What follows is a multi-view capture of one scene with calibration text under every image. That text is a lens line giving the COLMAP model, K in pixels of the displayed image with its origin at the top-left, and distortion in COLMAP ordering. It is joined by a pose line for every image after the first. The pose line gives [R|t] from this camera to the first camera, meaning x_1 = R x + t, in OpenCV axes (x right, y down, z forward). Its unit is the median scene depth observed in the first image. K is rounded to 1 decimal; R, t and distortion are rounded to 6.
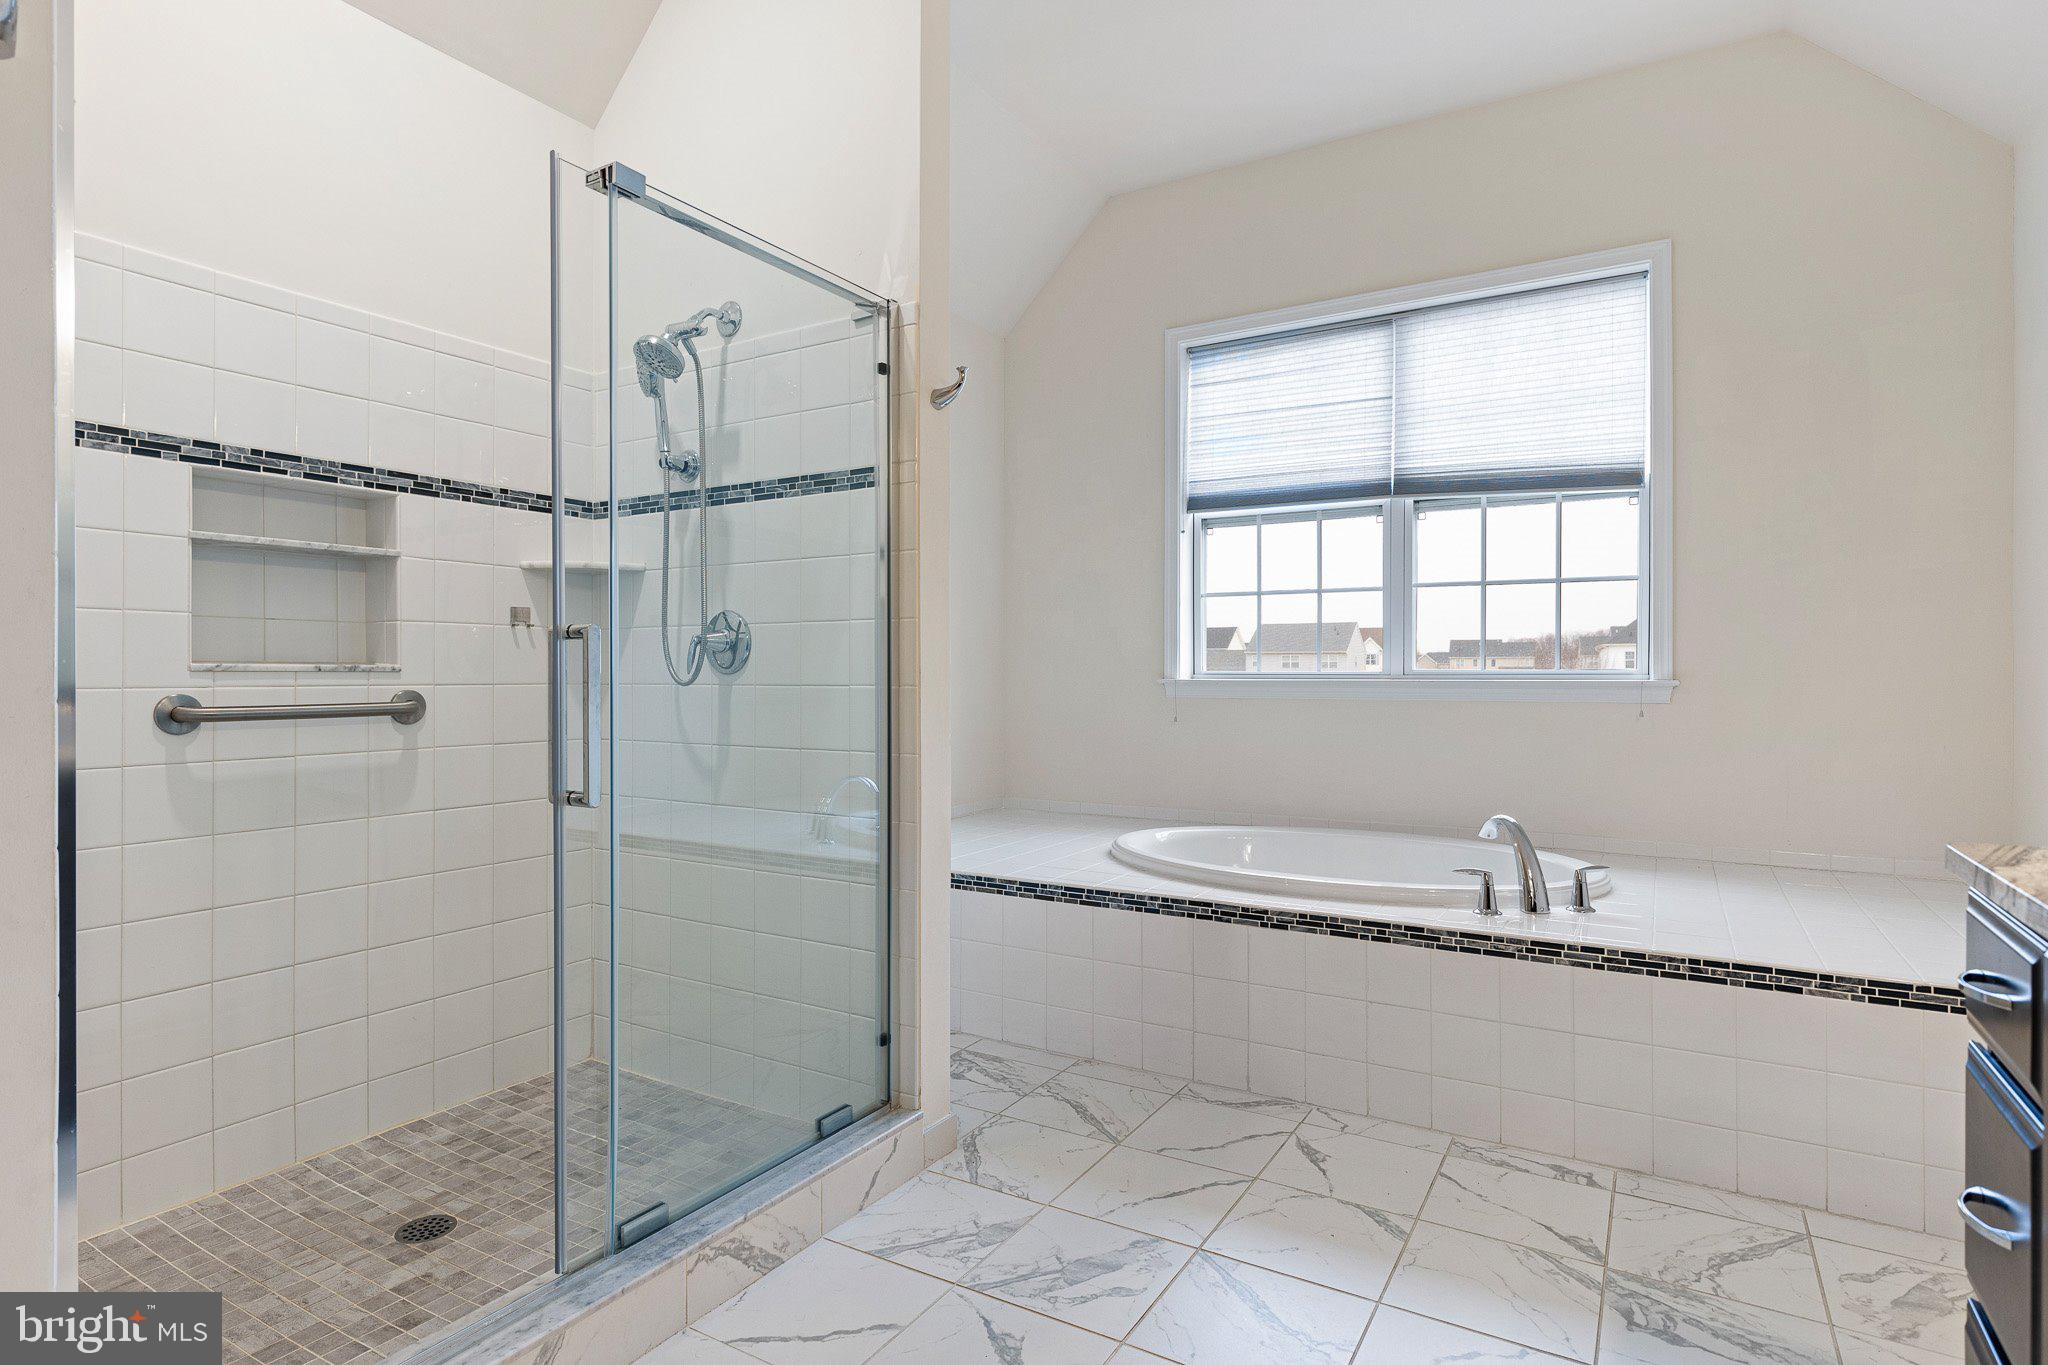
lens RADIAL K [[1058.0, 0, 1024.6], [0, 1058.0, 677.8], [0, 0, 1]] dist [0.000833, -0.000755]
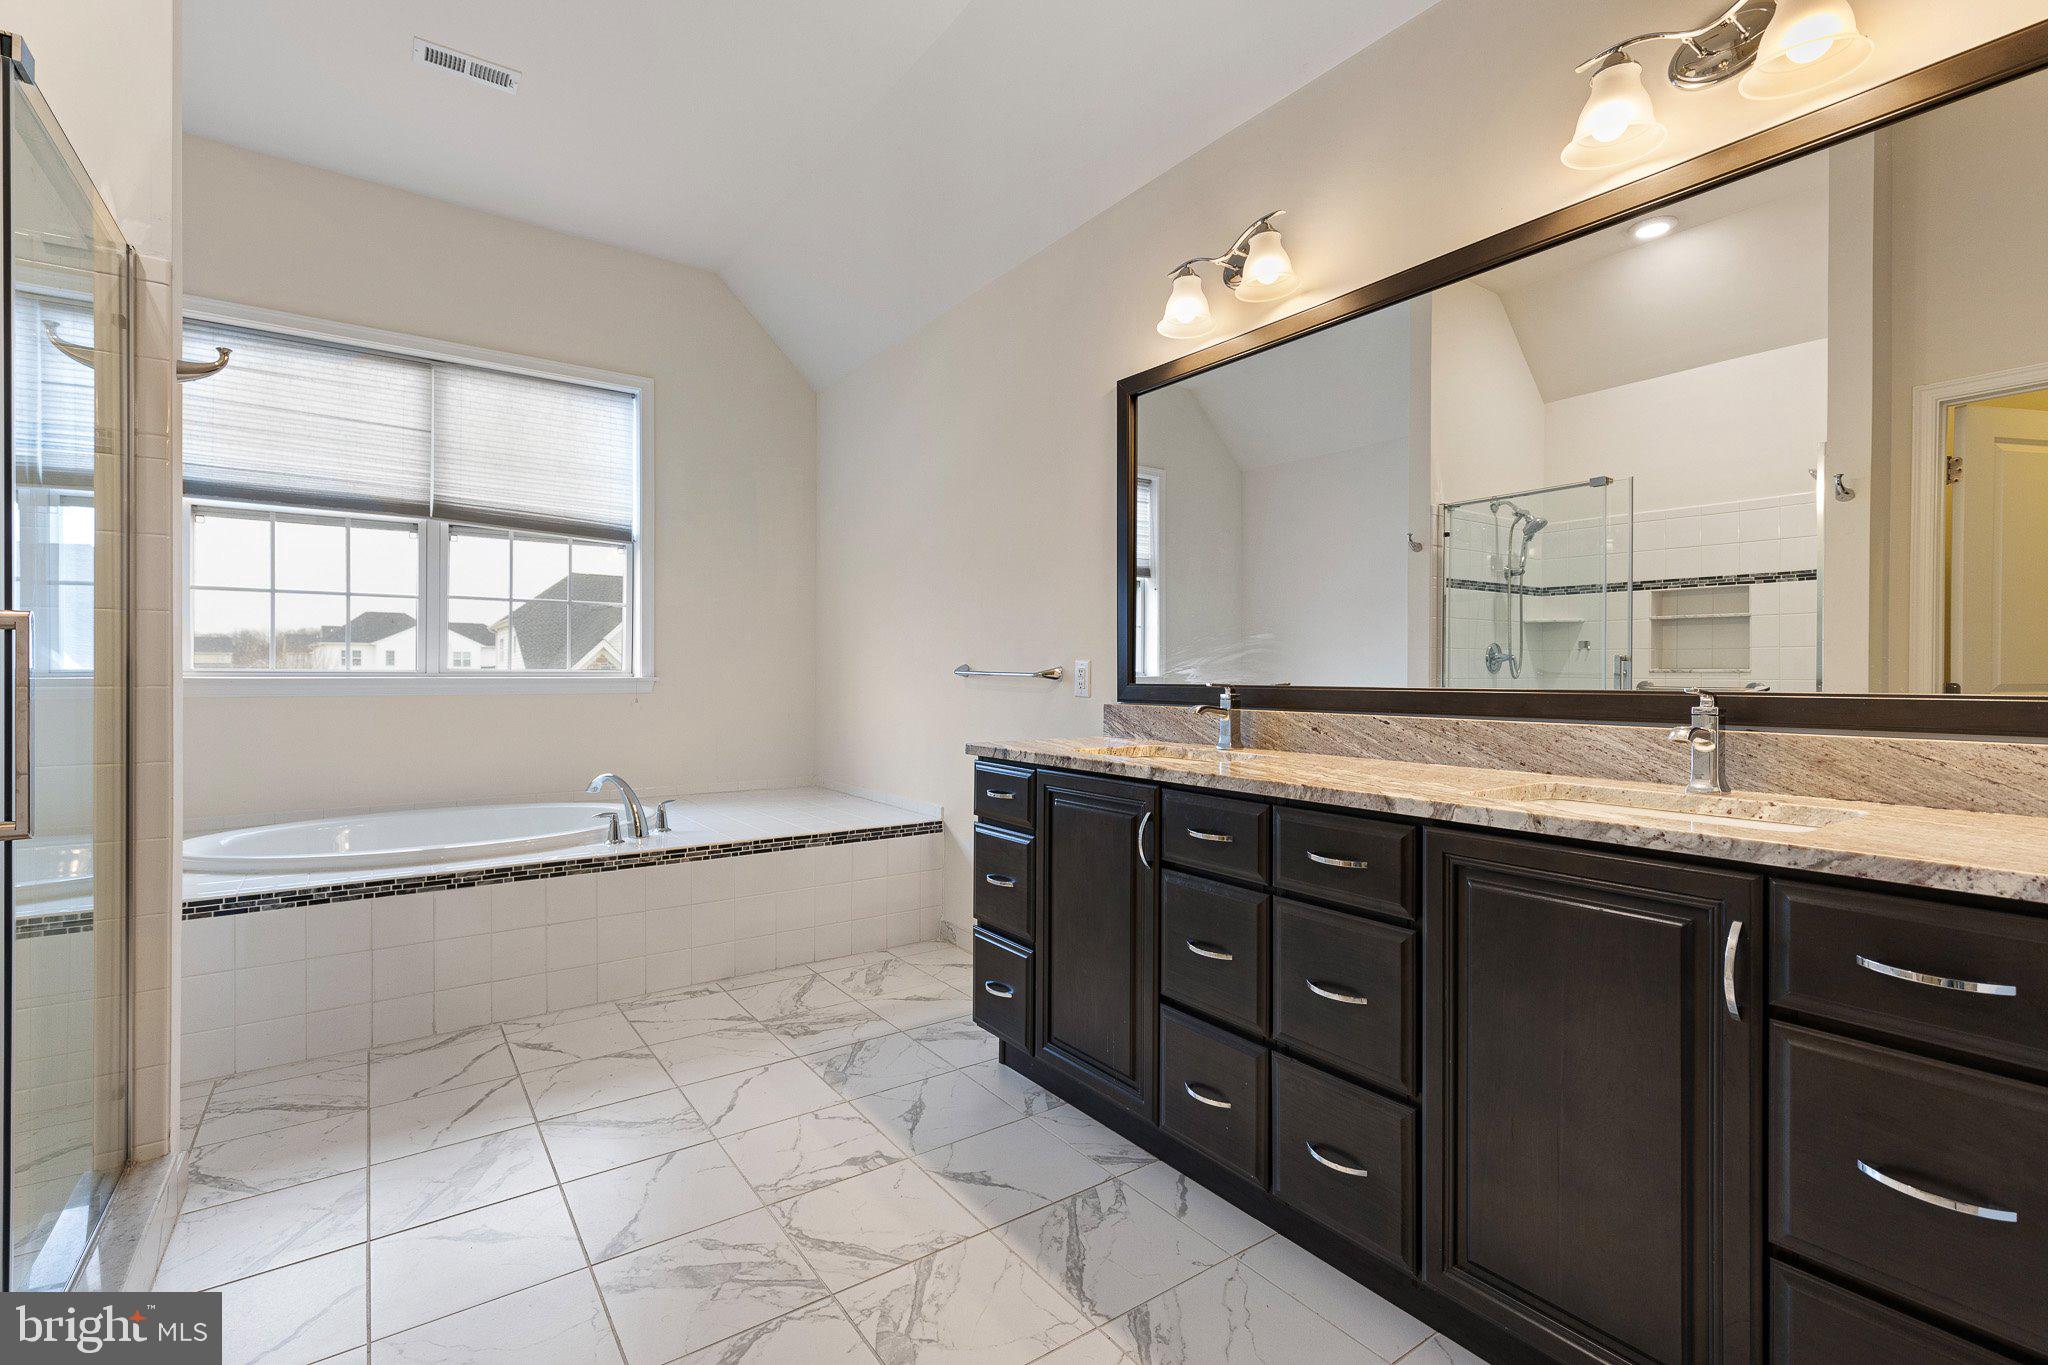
lens RADIAL K [[927.7, 0, 1019.1], [0, 927.7, 679.0], [0, 0, 1]] dist [0.004057, -0.000464]
pose [[0.399756, -0.004895, 0.916609, -0.464266], [0.000493, 0.999987, 0.005125, -0.001522], [-0.916622, -0.001597, 0.399753, 0.012852]]
